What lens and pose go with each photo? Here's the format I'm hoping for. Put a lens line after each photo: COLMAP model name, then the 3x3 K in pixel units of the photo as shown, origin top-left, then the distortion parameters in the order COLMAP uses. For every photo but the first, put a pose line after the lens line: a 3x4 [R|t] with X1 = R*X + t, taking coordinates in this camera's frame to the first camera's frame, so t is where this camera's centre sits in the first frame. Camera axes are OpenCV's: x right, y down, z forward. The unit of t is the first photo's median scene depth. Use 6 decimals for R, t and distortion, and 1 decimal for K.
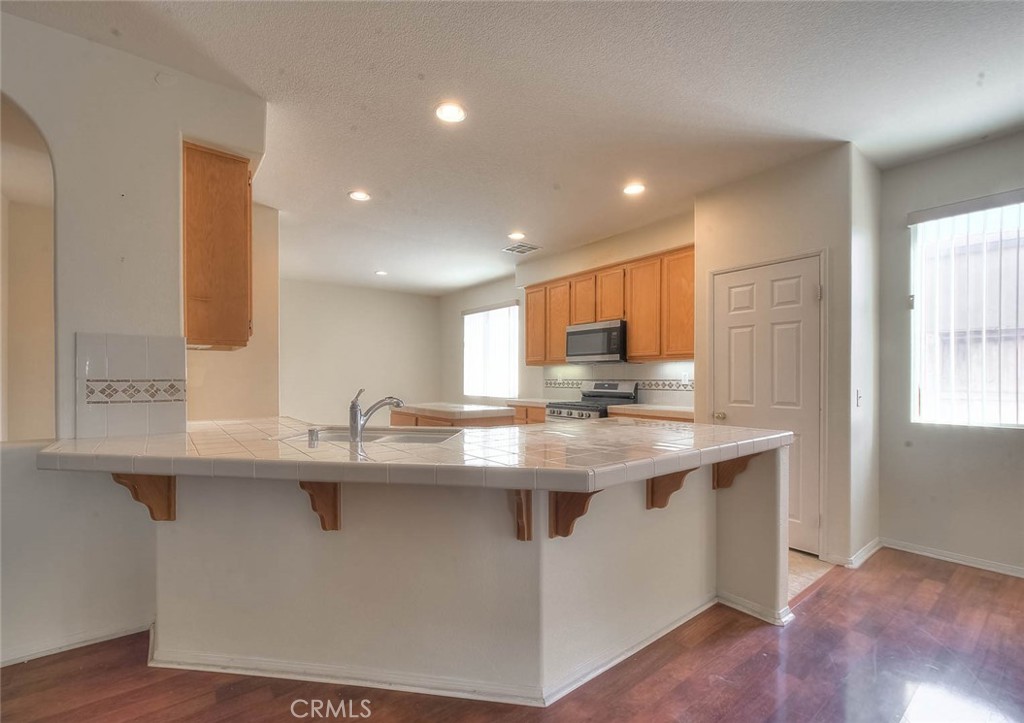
lens RADIAL K [[442.5, 0, 490.8], [0, 442.5, 385.3], [0, 0, 1]] dist [-0.001390, -0.000284]
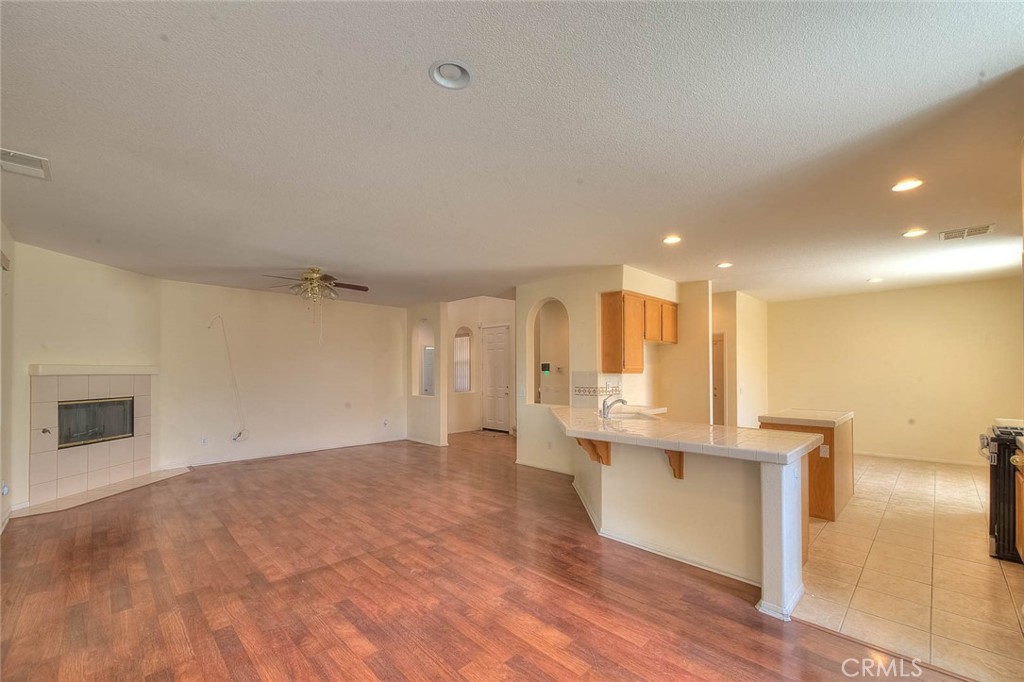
lens RADIAL K [[421.0, 0, 511.3], [0, 421.0, 366.2], [0, 0, 1]] dist [-0.001042, -0.000183]
pose [[0.135927, -0.014139, -0.990618, 0.807271], [-0.015190, 0.999751, -0.016354, -0.043131], [0.990602, 0.017271, 0.135678, 0.077287]]
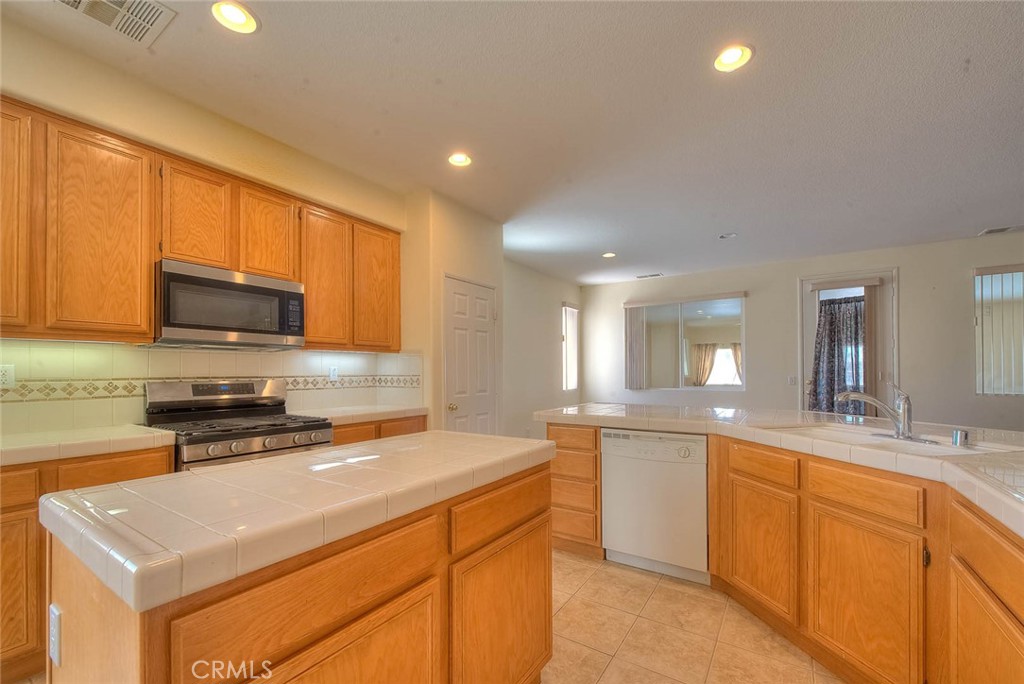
lens RADIAL K [[417.2, 0, 512.5], [0, 417.2, 368.4], [0, 0, 1]] dist [-0.001216, -0.000424]
pose [[-0.336527, 0.009234, 0.941629, -0.381395], [0.020141, 0.999794, -0.002606, -0.015995], [-0.941458, 0.018088, -0.336643, 0.914748]]
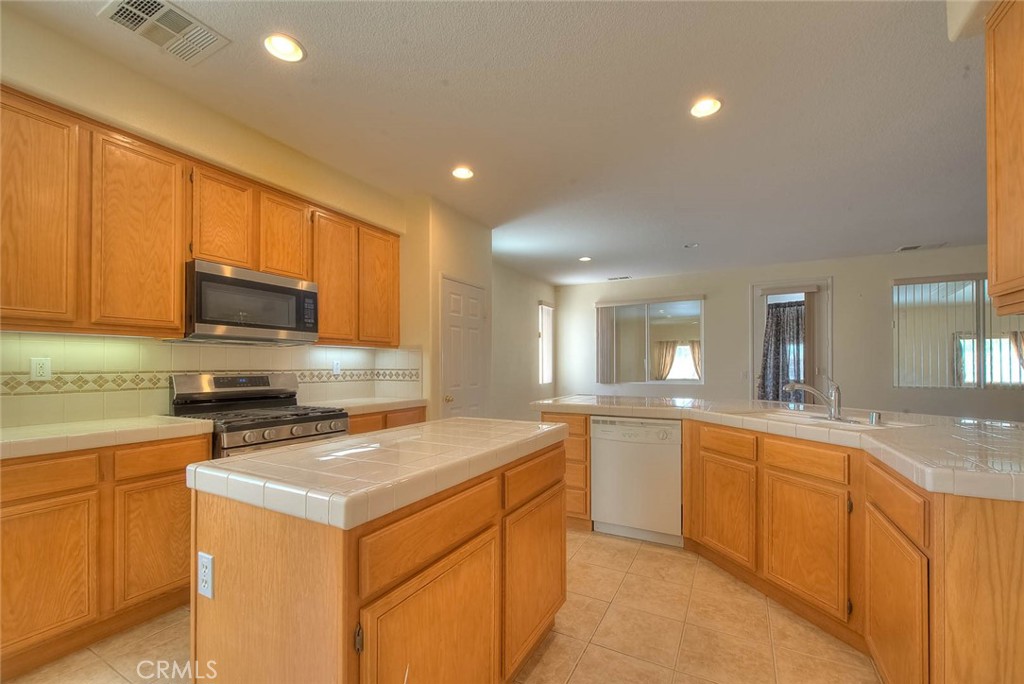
lens RADIAL K [[413.4, 0, 515.0], [0, 413.4, 363.8], [0, 0, 1]] dist [0.000061, -0.000358]
pose [[-0.422037, 0.006619, 0.906555, -0.421004], [0.016638, 0.999861, 0.000445, -0.016660], [-0.906426, 0.015271, -0.422088, 0.988572]]
